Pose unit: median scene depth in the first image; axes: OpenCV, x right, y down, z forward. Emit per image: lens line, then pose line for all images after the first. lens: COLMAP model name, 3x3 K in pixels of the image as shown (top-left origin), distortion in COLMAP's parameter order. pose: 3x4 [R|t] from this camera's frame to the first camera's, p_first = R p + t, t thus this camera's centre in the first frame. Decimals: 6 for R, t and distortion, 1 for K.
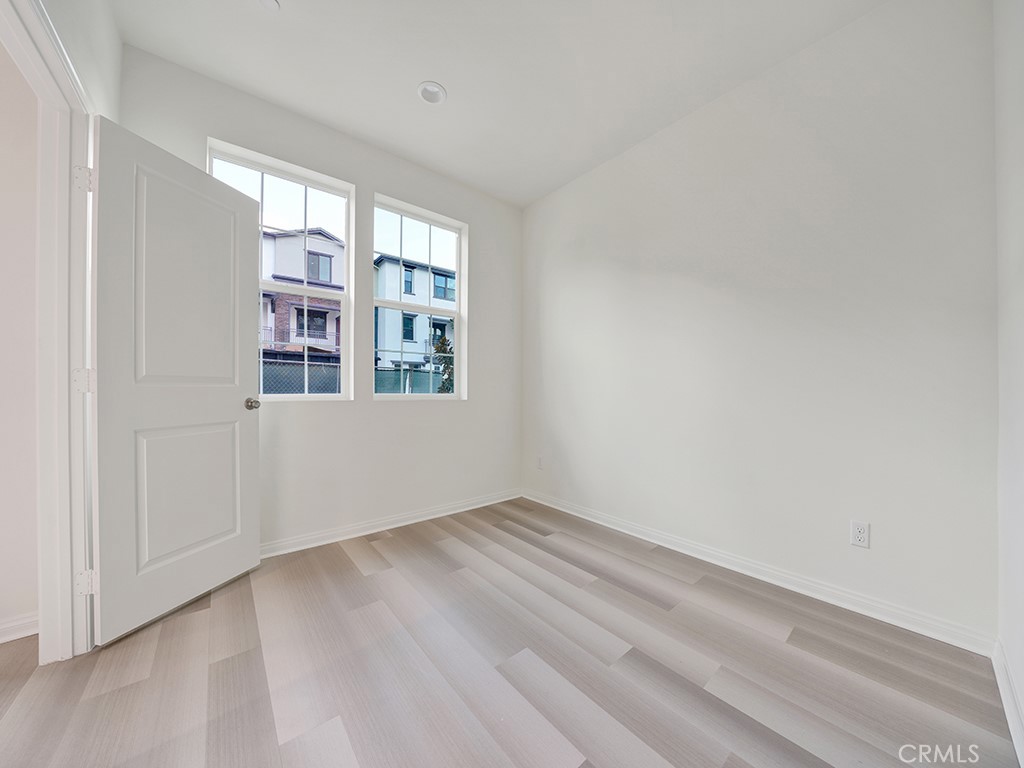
lens RADIAL K [[364.6, 0, 513.3], [0, 364.6, 387.1], [0, 0, 1]] dist [-0.000655, 0.000056]
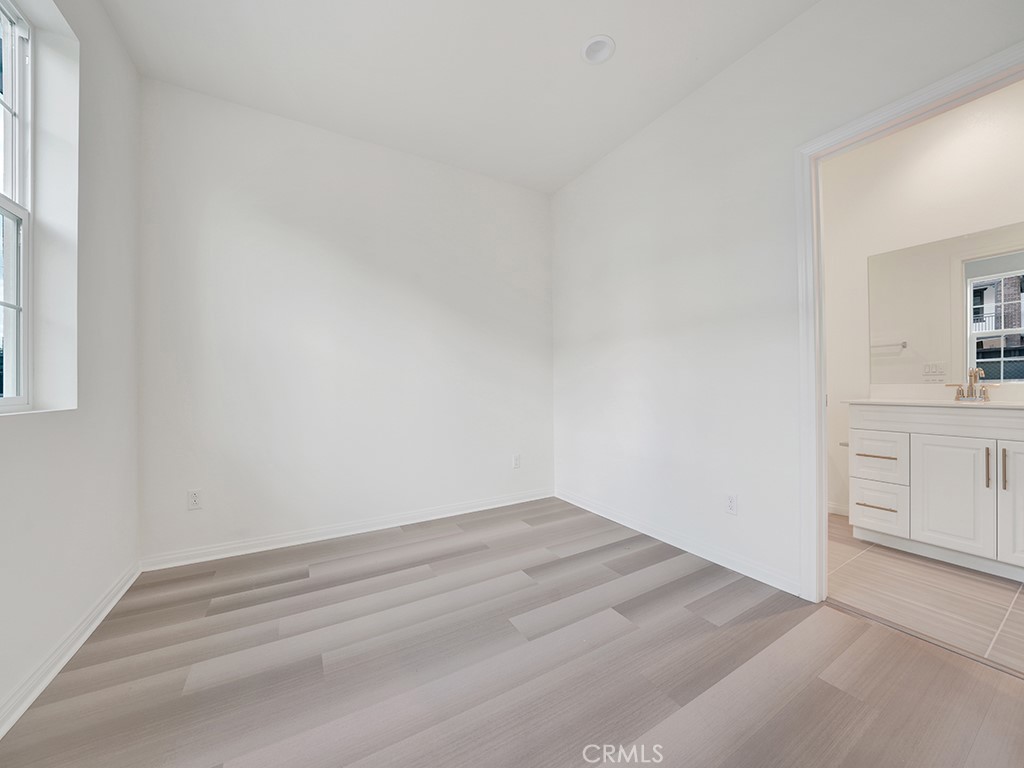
lens RADIAL K [[356.9, 0, 512.0], [0, 356.9, 384.0], [0, 0, 1]] dist [-0.010780, -0.000004]
pose [[0.188741, 0.003398, 0.982021, -0.644251], [-0.001917, 0.999993, -0.003092, 0.006475], [-0.982025, -0.001299, 0.188746, 0.502296]]
